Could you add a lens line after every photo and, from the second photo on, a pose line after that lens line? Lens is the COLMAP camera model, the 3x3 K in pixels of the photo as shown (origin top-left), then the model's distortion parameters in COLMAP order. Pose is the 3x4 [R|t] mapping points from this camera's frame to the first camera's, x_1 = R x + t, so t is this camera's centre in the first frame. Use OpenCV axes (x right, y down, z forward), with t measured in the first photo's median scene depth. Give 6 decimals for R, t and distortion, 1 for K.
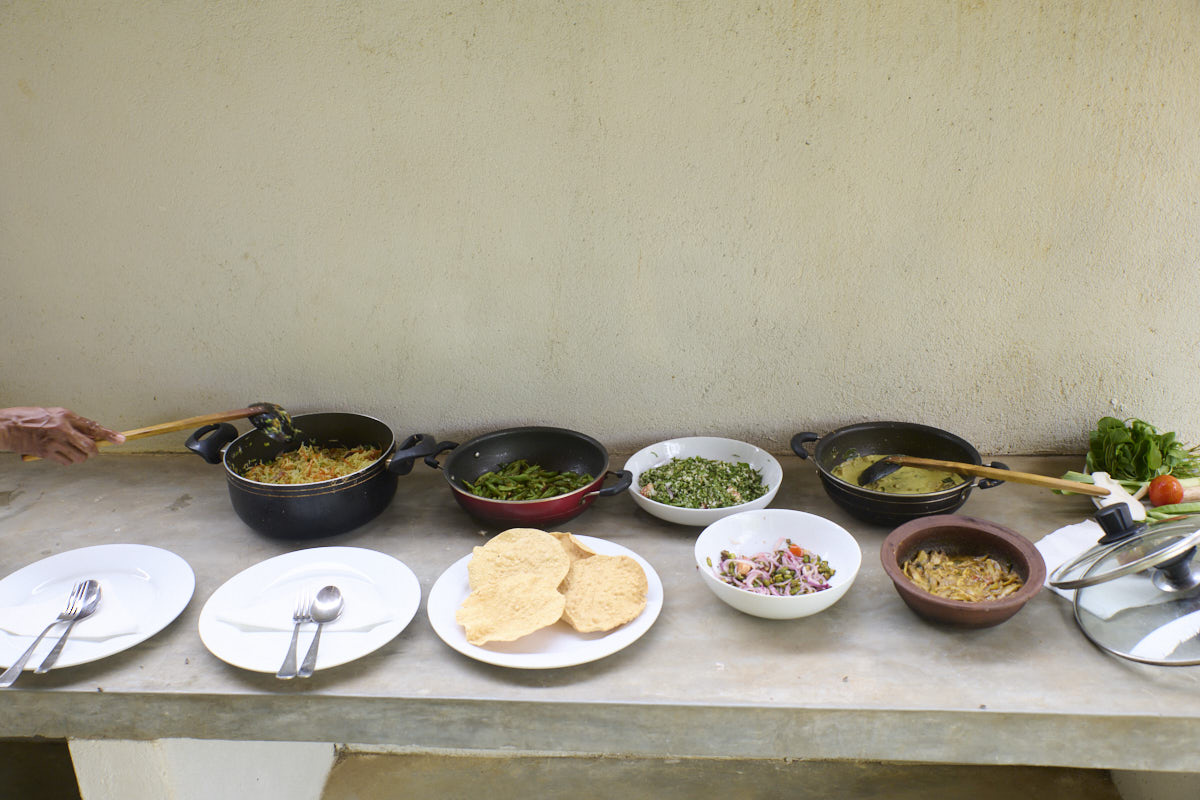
lens RADIAL K [[1312.7, 0, 600.0], [0, 1312.7, 400.0], [0, 0, 1]] dist [-0.000839, -0.000031]
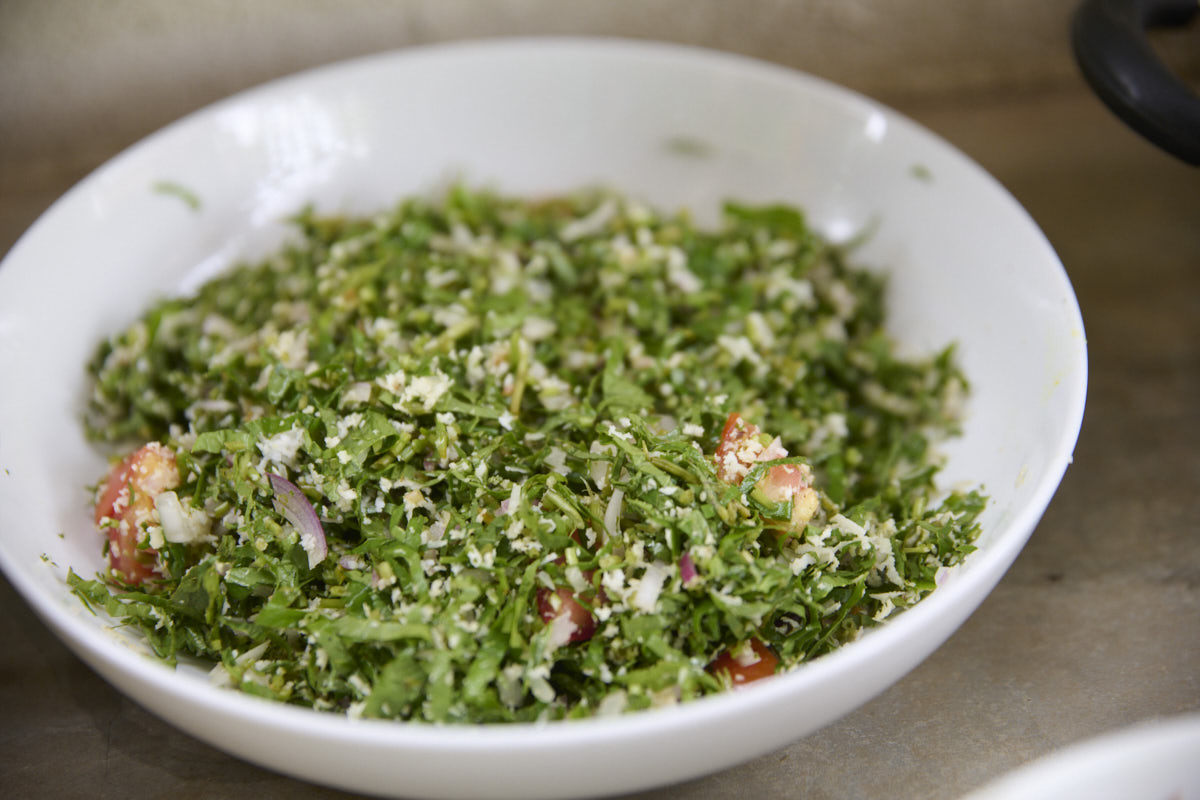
lens RADIAL K [[2327.2, 0, 600.0], [0, 2327.2, 400.0], [0, 0, 1]] dist [-0.038125, -0.670702]
pose [[0.981419, -0.119574, 0.150065, 0.048046], [0.084977, 0.972062, 0.218803, 0.009238], [-0.172035, -0.201985, 0.964161, 0.749257]]
